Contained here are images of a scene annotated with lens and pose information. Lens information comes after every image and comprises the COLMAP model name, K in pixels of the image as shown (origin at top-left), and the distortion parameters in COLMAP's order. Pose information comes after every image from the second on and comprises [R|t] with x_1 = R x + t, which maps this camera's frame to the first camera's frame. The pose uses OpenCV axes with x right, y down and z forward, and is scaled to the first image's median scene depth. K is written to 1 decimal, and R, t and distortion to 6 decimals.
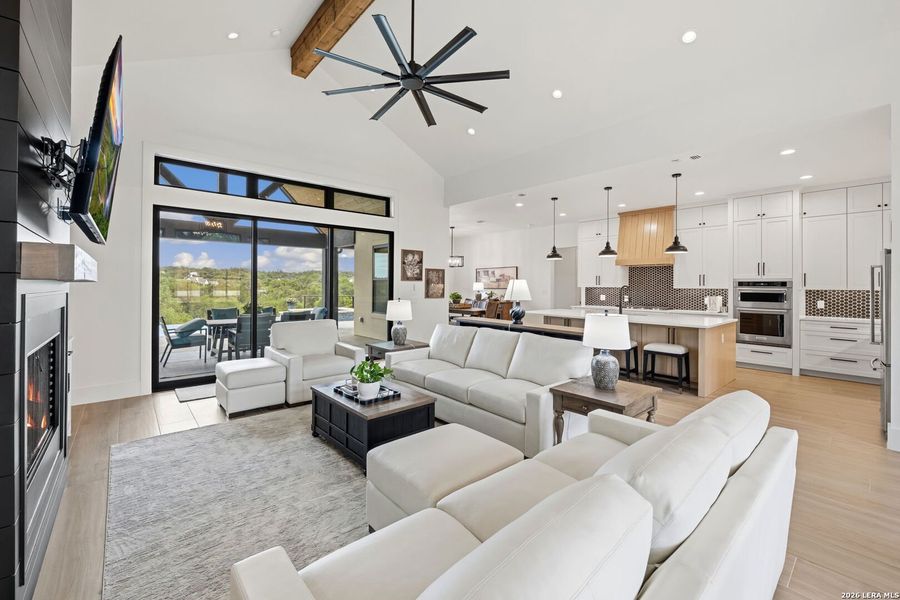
lens RADIAL K [[378.7, 0, 440.4], [0, 378.7, 282.1], [0, 0, 1]] dist [-0.001730, -0.000500]
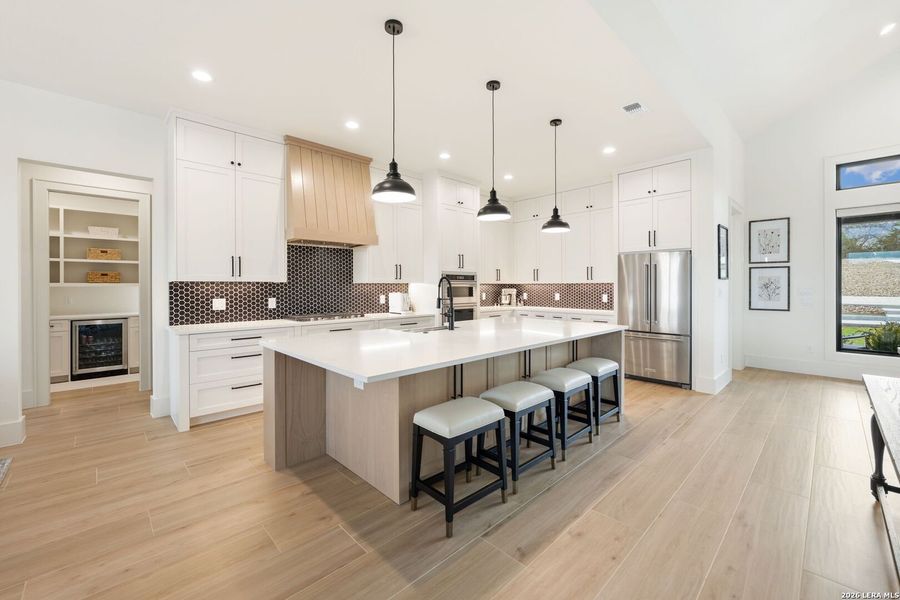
lens RADIAL K [[367.2, 0, 452.1], [0, 367.2, 286.8], [0, 0, 1]] dist [-0.003988, -0.000164]
pose [[-0.064942, -0.008655, 0.997851, -0.045894], [-0.006682, 0.999944, 0.008239, 0.019932], [-0.997867, -0.006132, -0.064996, 1.054079]]
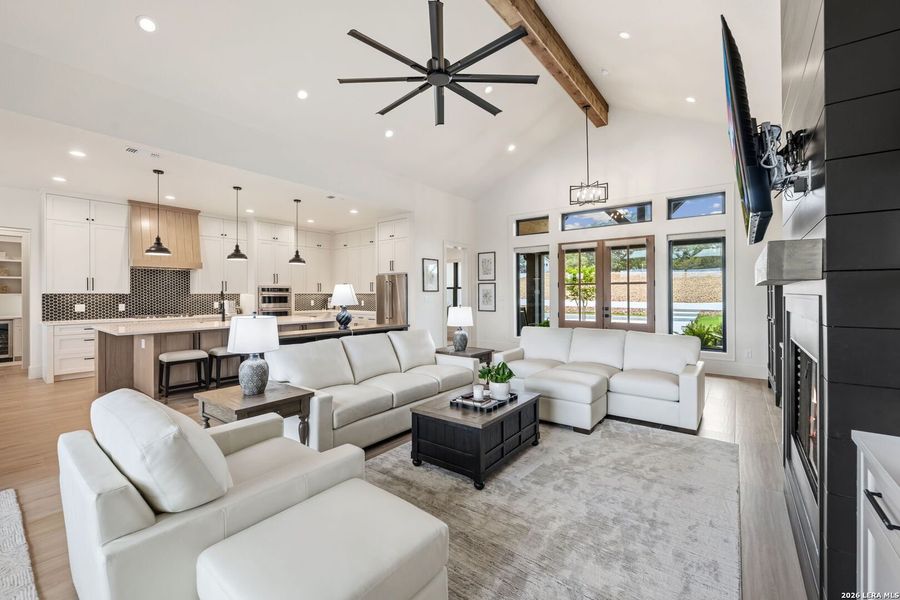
lens RADIAL K [[372.5, 0, 447.3], [0, 372.5, 293.2], [0, 0, 1]] dist [-0.001279, -0.000155]
pose [[-0.198498, -0.005313, 0.980087, -0.559830], [-0.007490, 0.999964, 0.003904, 0.007065], [-0.980073, -0.006566, -0.198531, 0.648098]]
